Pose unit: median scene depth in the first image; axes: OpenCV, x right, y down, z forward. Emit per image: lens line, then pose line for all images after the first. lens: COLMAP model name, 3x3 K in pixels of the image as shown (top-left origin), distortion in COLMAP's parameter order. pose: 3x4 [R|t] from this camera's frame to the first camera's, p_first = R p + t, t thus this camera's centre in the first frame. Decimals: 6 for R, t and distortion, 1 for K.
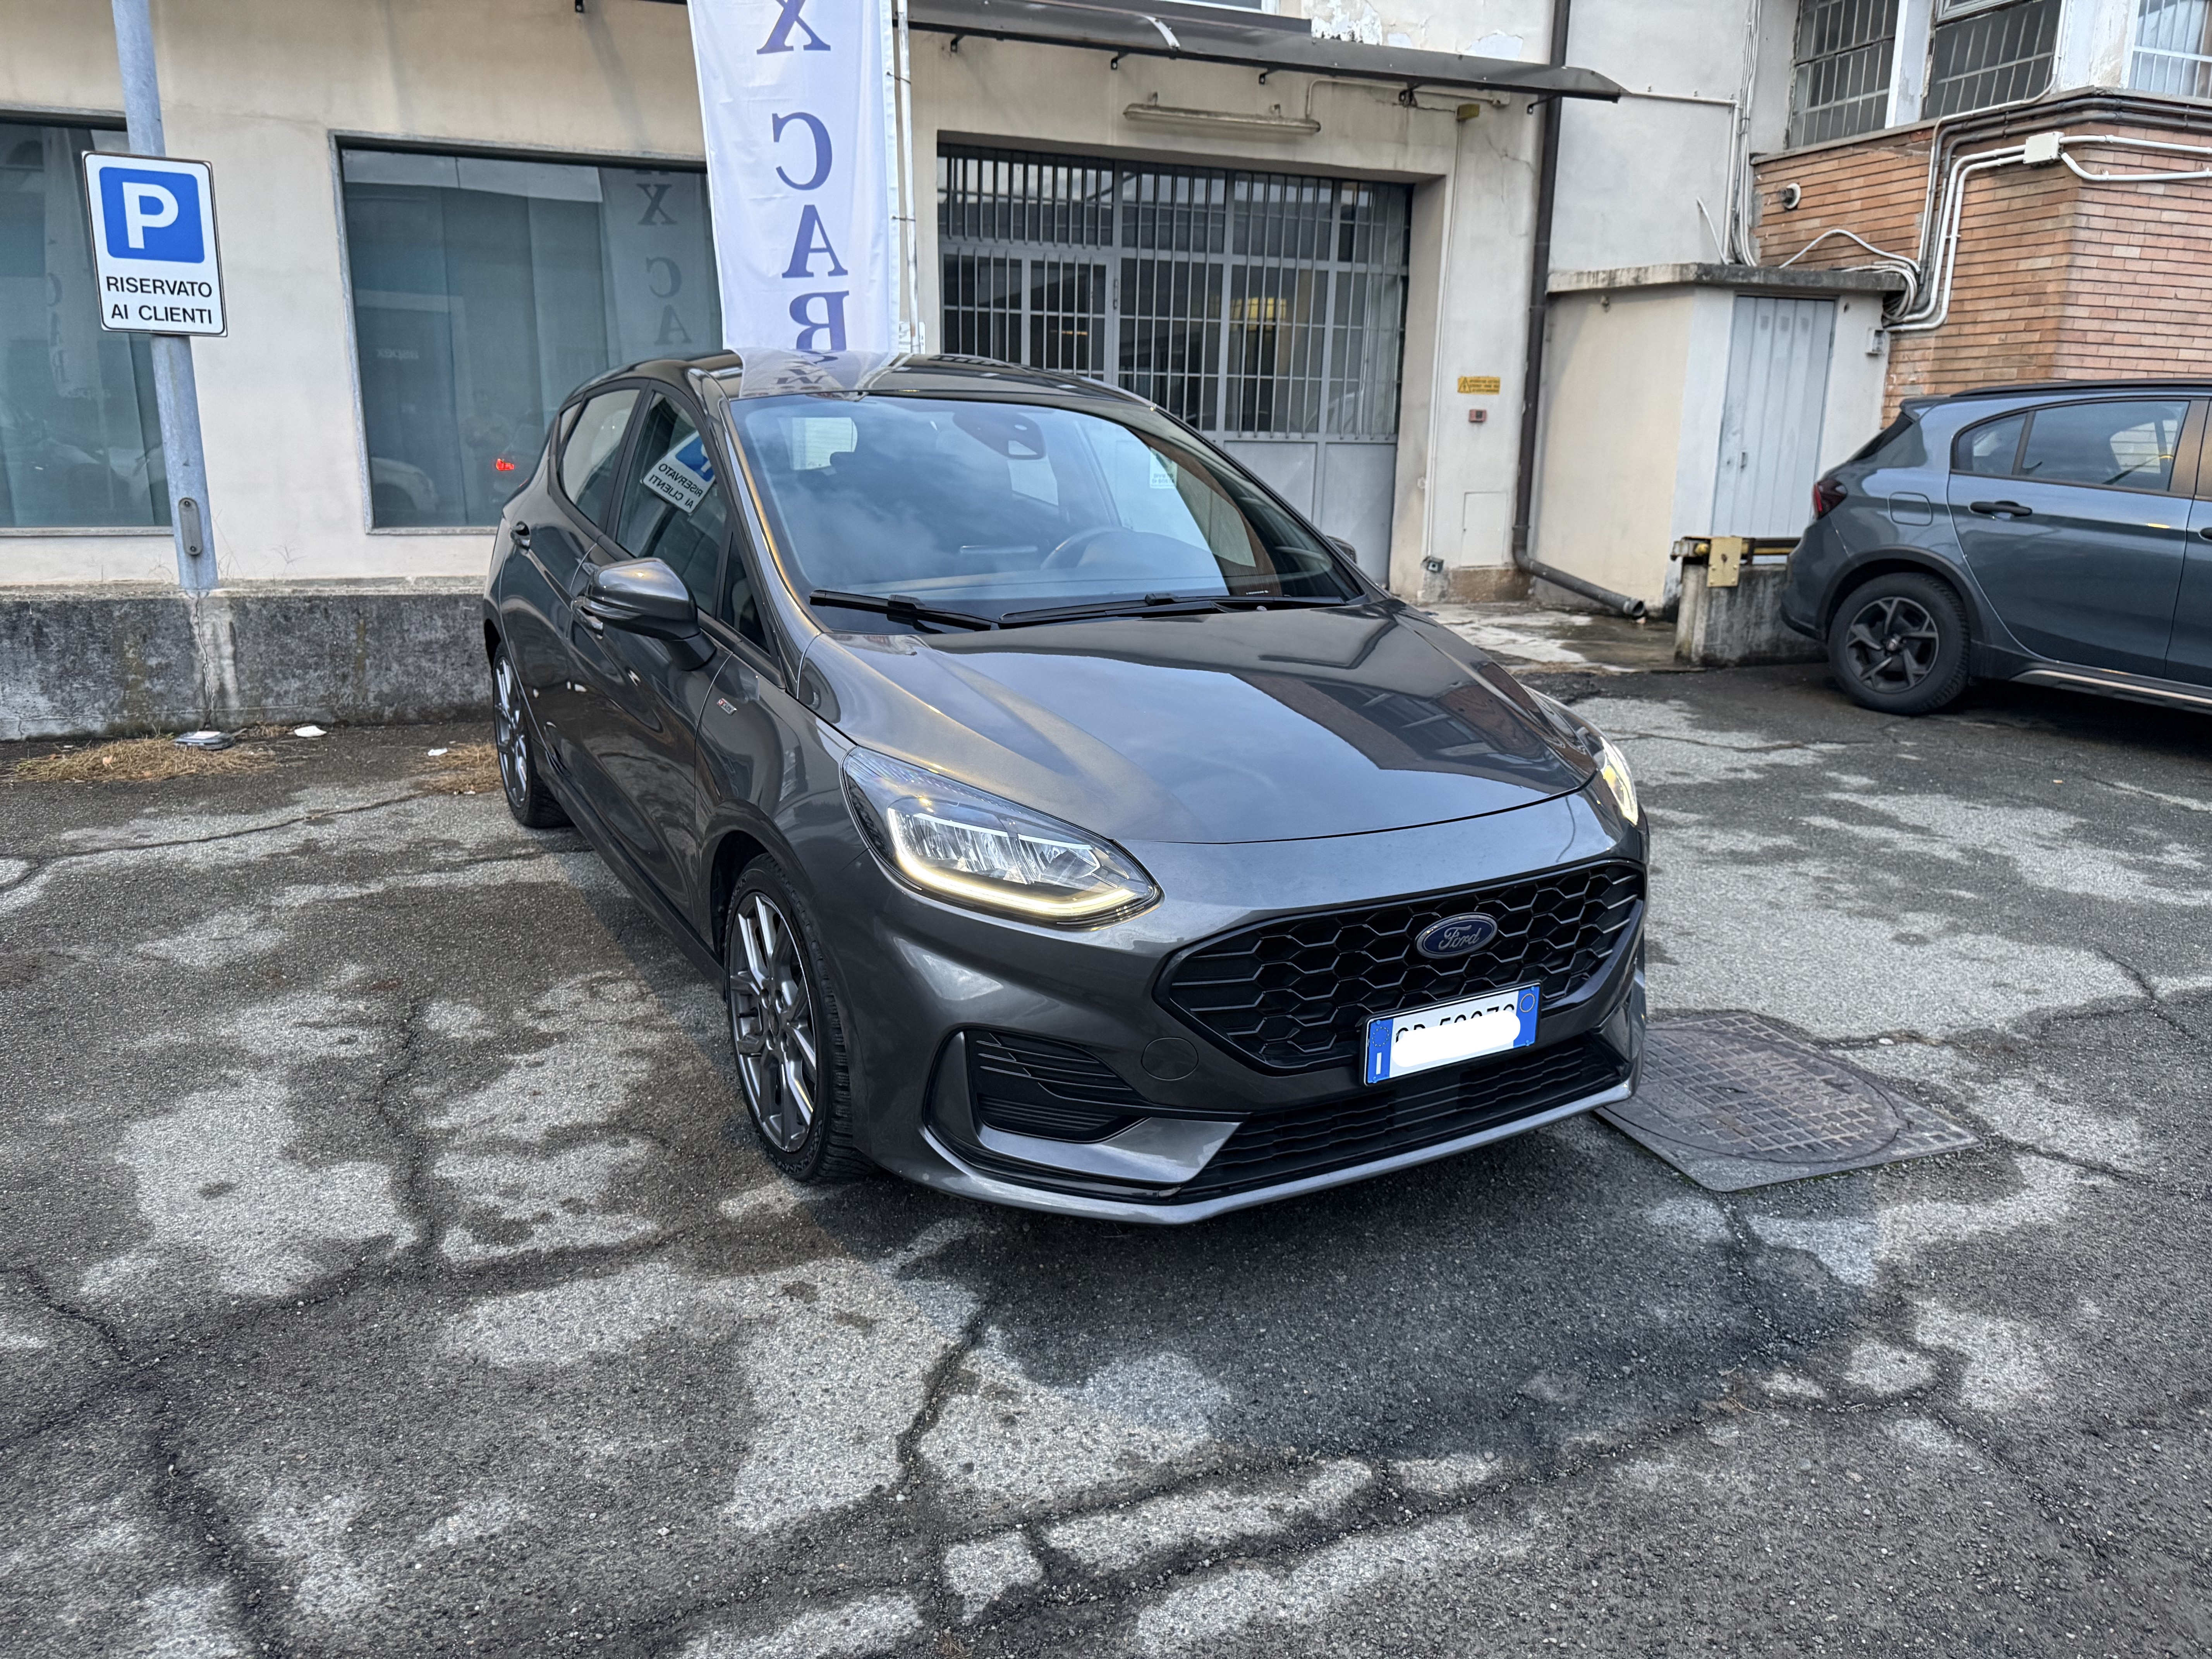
lens RADIAL K [[1553.3, 0, 1072.7], [0, 1553.3, 816.5], [0, 0, 1]] dist [0.054593, -0.074532]
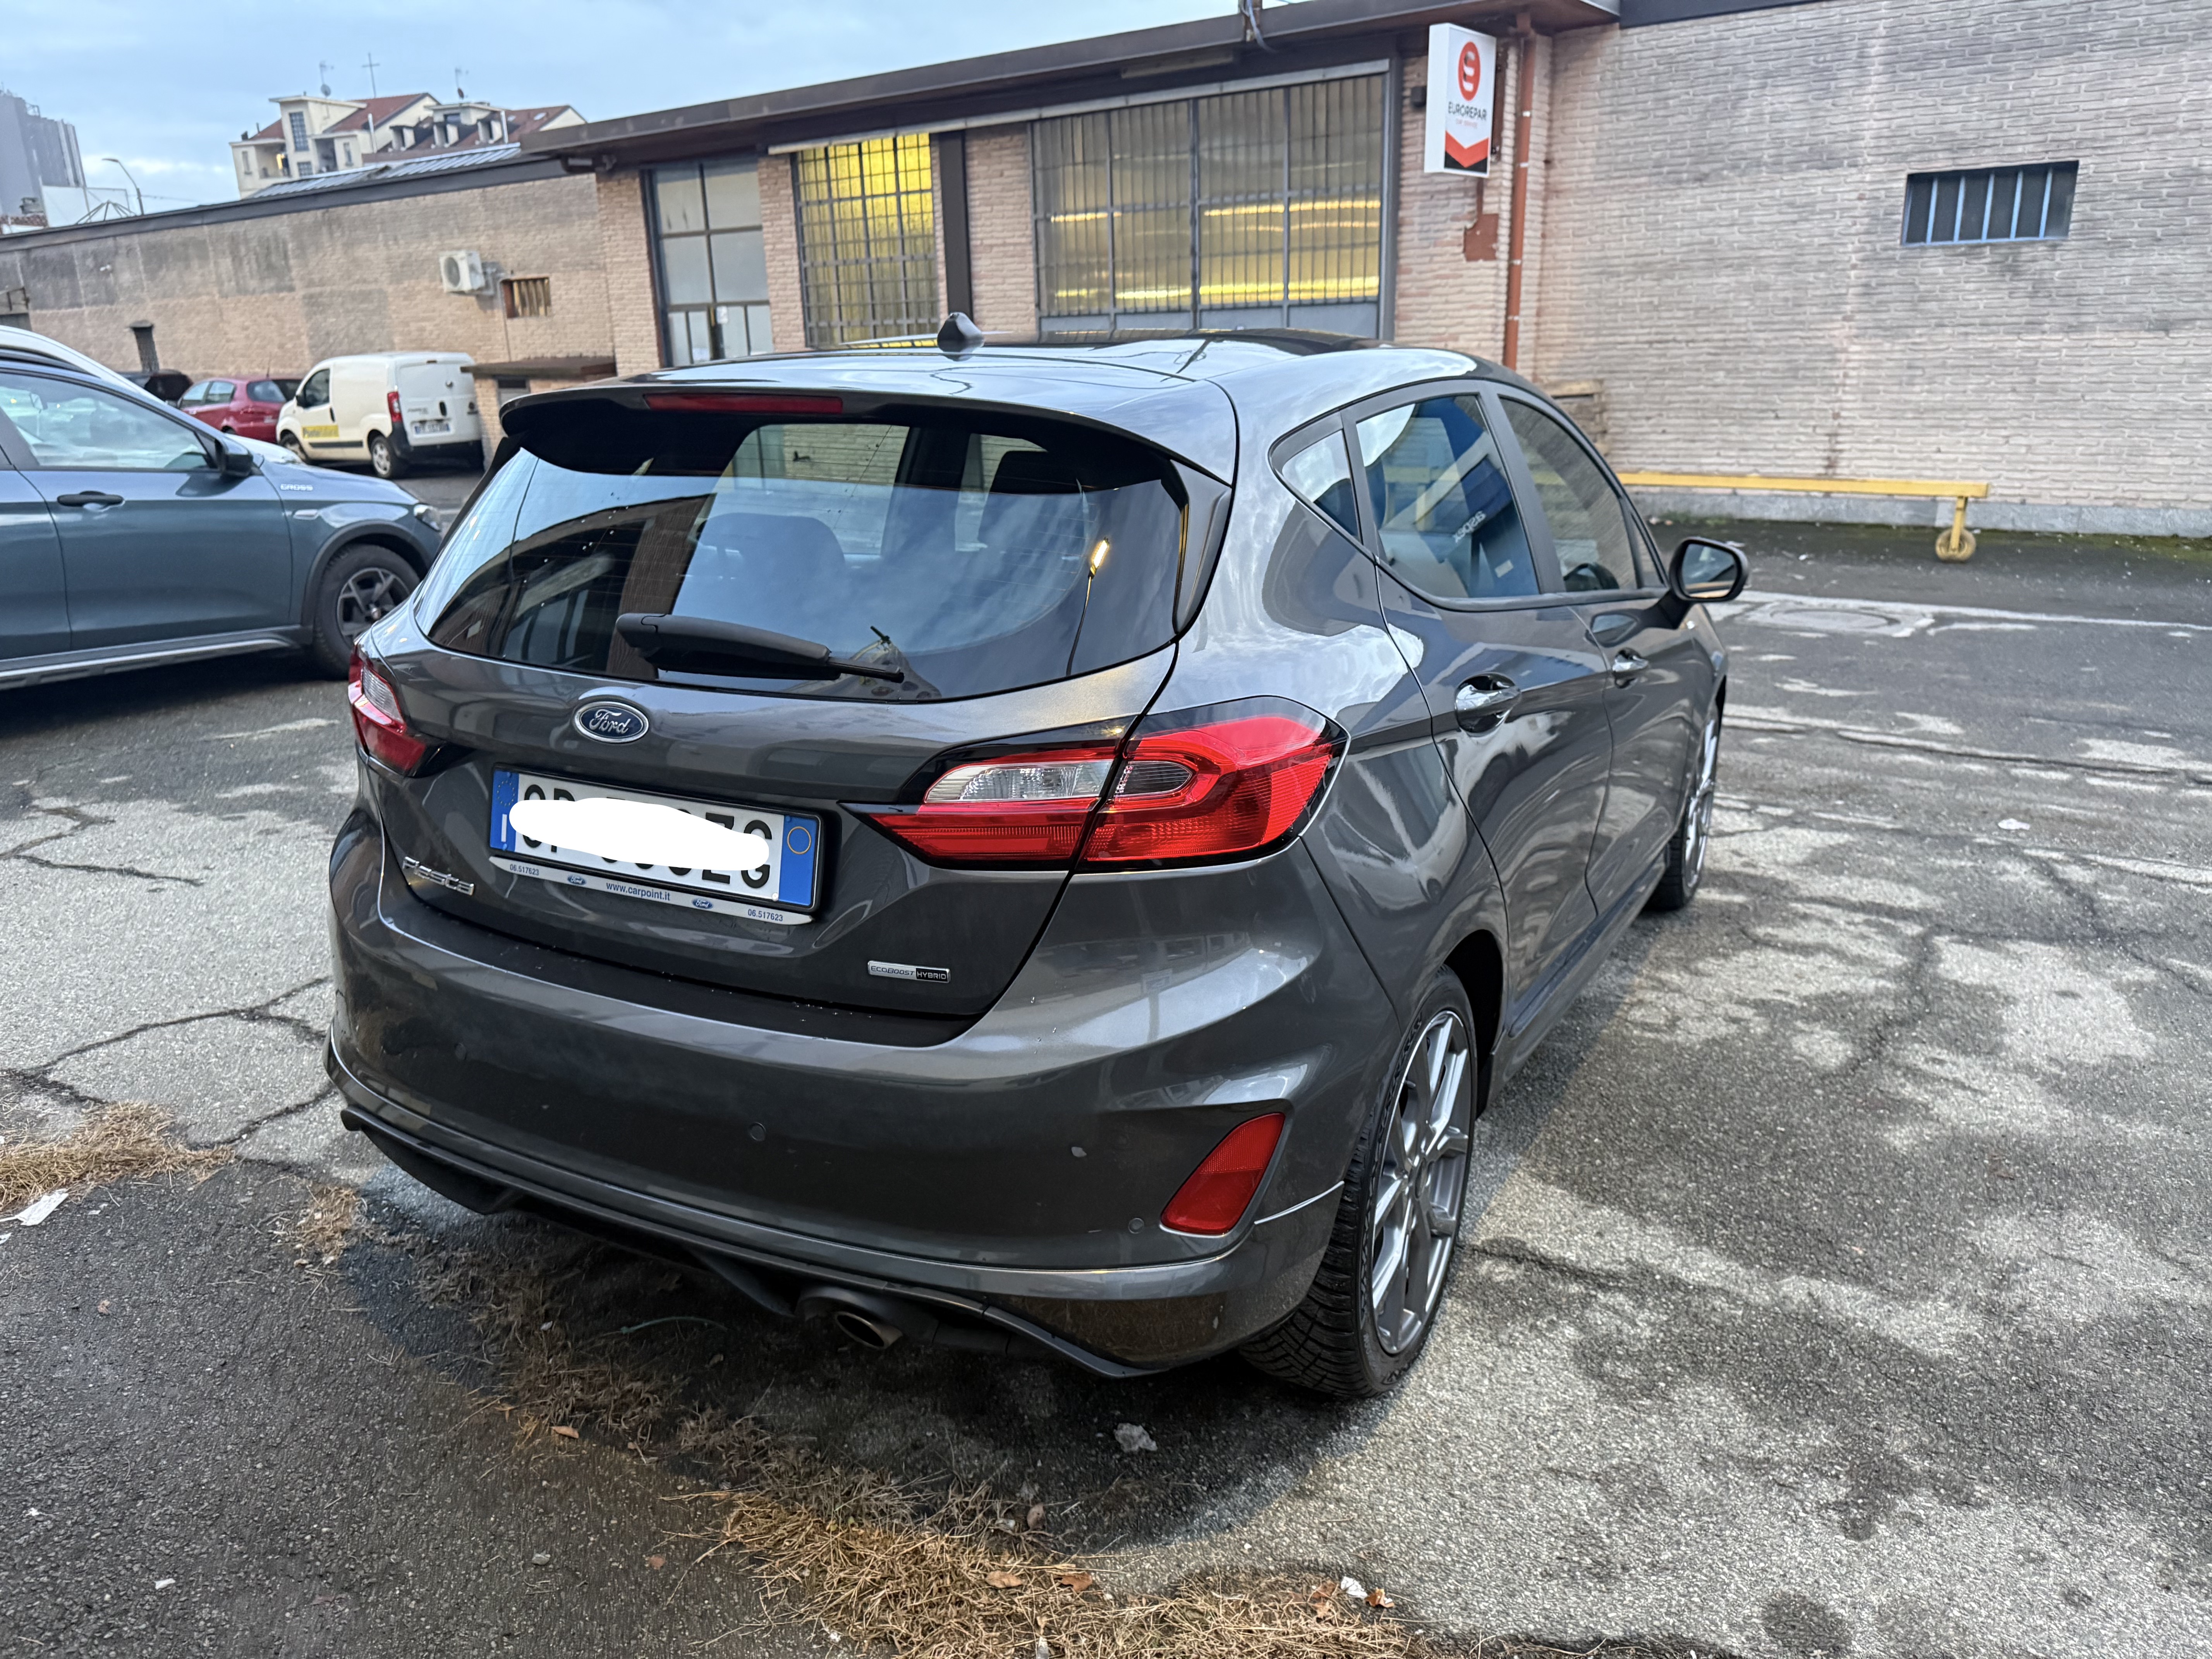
lens RADIAL K [[1578.0, 0, 1106.0], [0, 1578.0, 829.5], [0, 0, 1]] dist [-0.003566, -0.003878]
pose [[-0.537055, -0.248991, 0.805962, -1.048955], [0.211305, 0.885273, 0.414296, -0.560628], [-0.816653, 0.392804, -0.422828, 1.985716]]
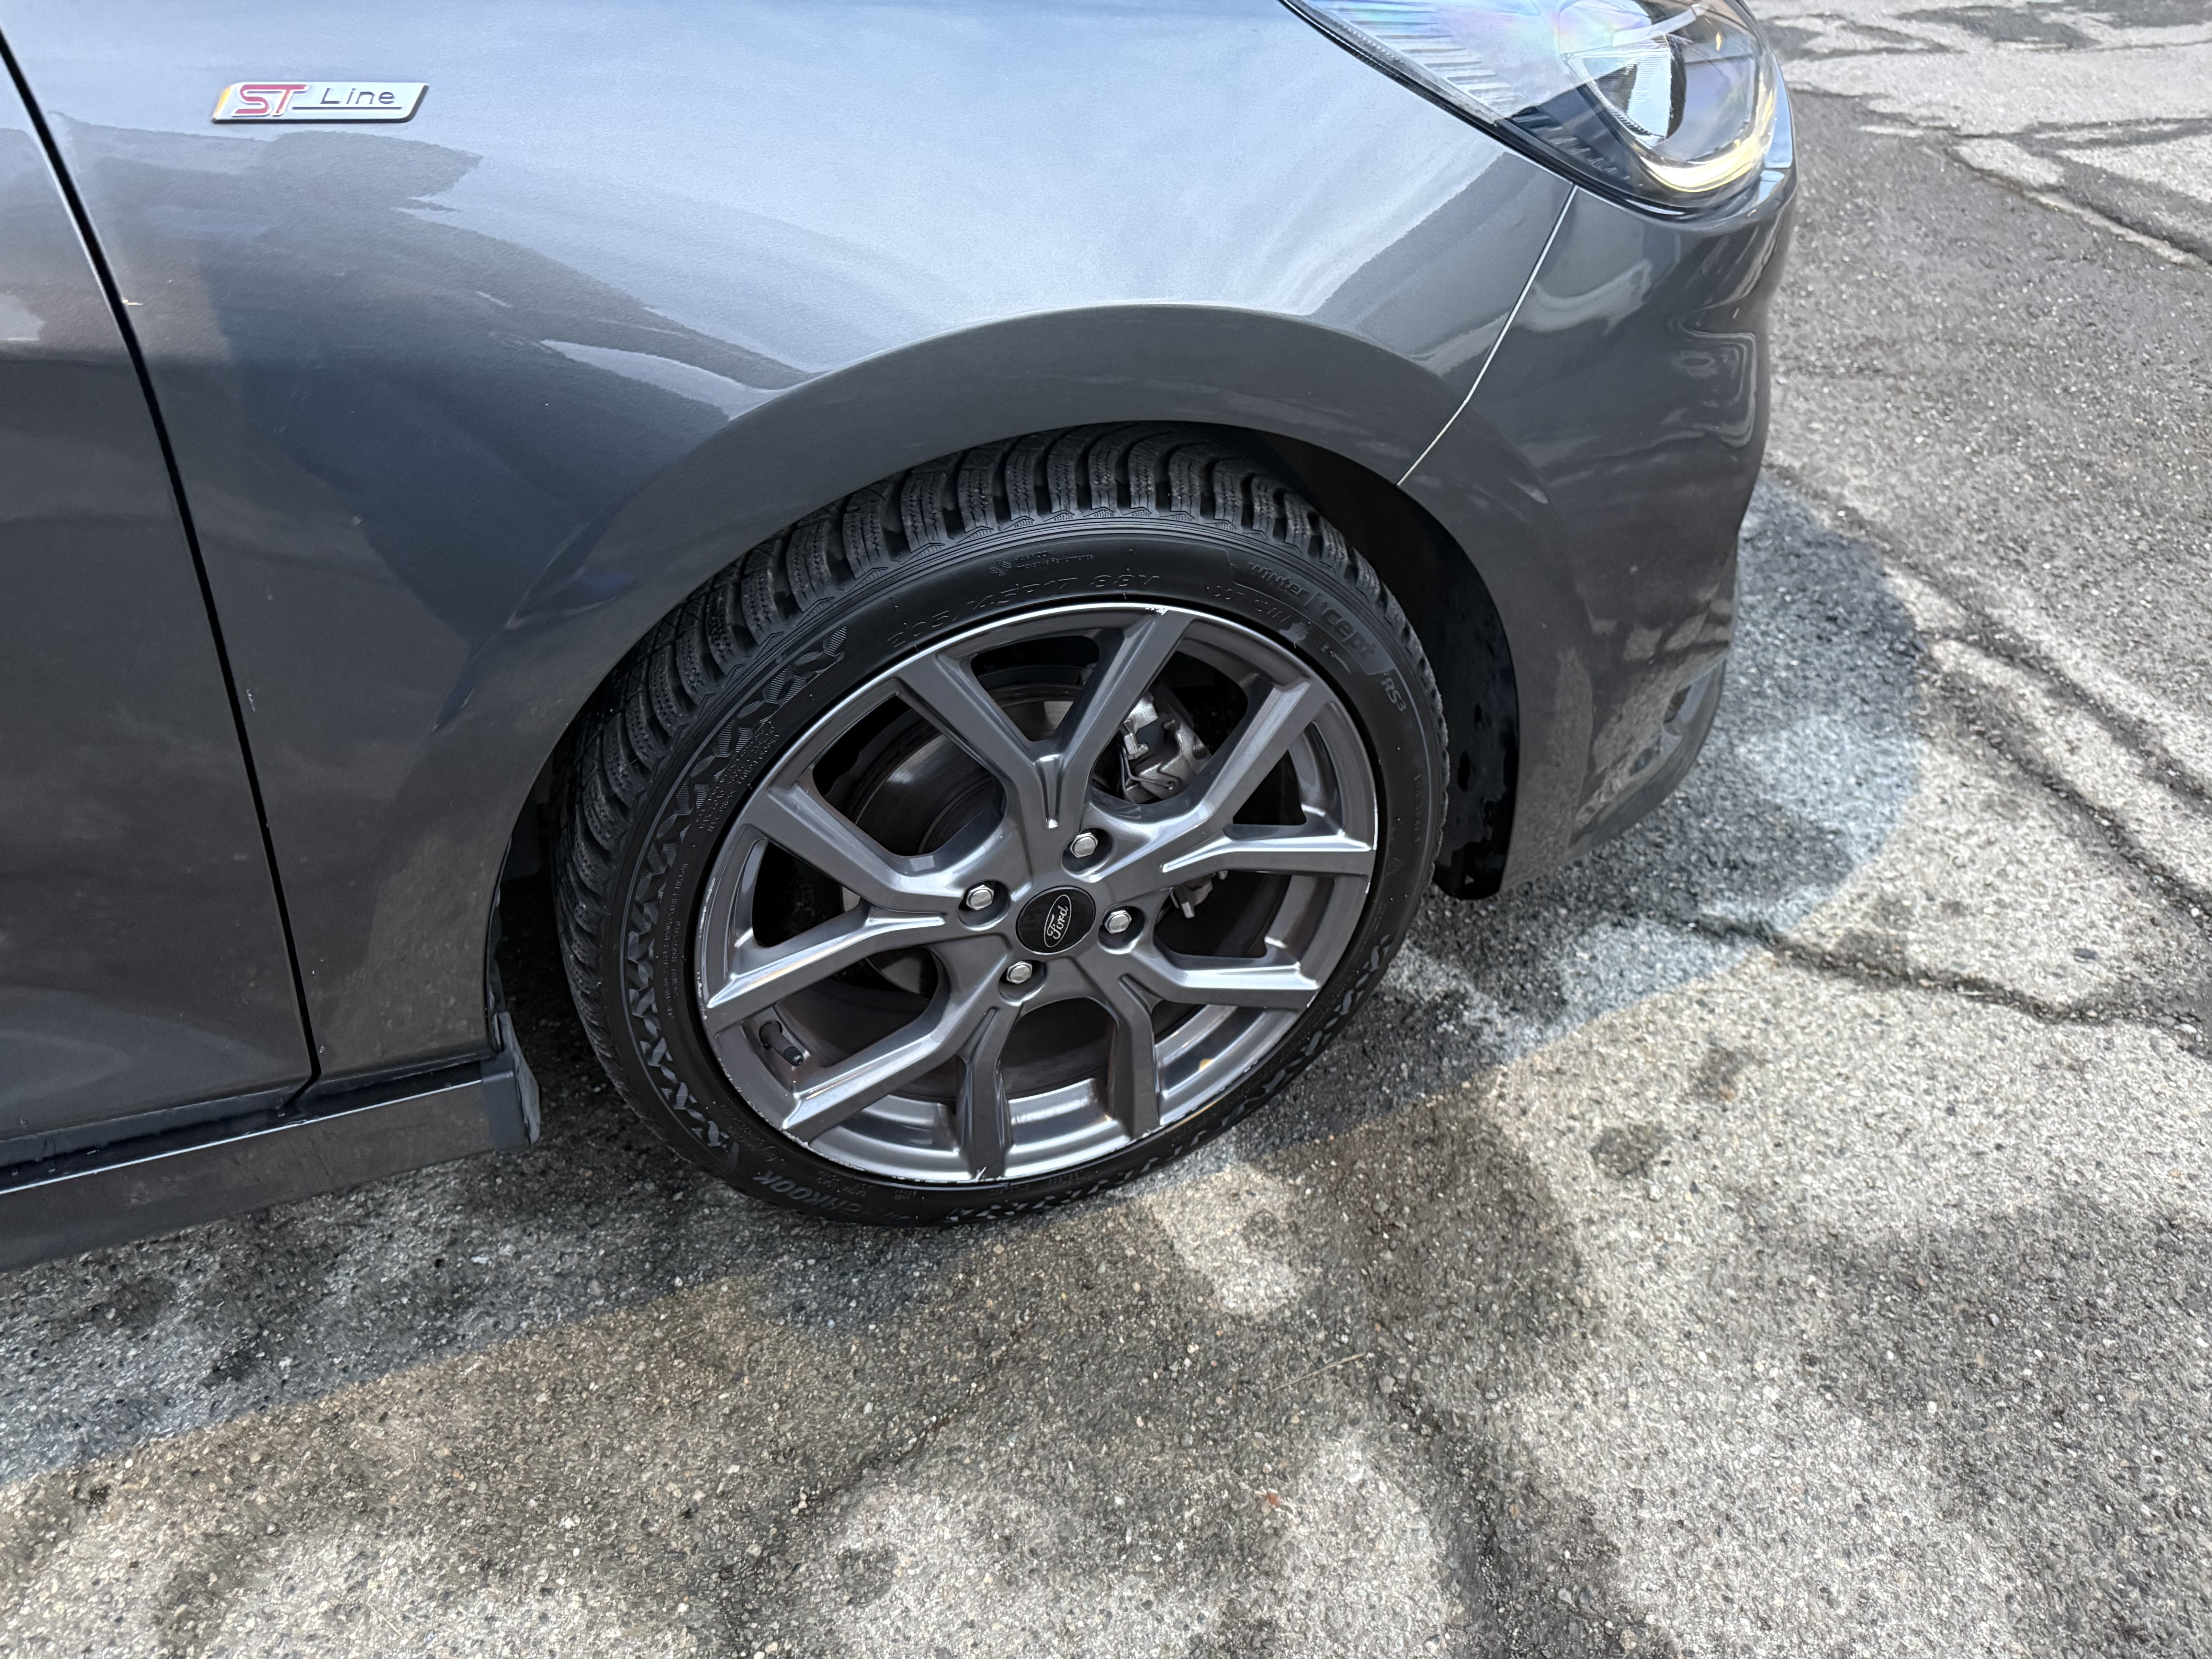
lens RADIAL K [[1578.0, 0, 1106.0], [0, 1578.0, 829.5], [0, 0, 1]] dist [-0.003566, -0.003878]
pose [[0.181100, -0.613186, 0.768899, -0.430978], [0.295332, 0.779650, 0.552199, -0.081066], [-0.938073, 0.127078, 0.322288, 0.807249]]
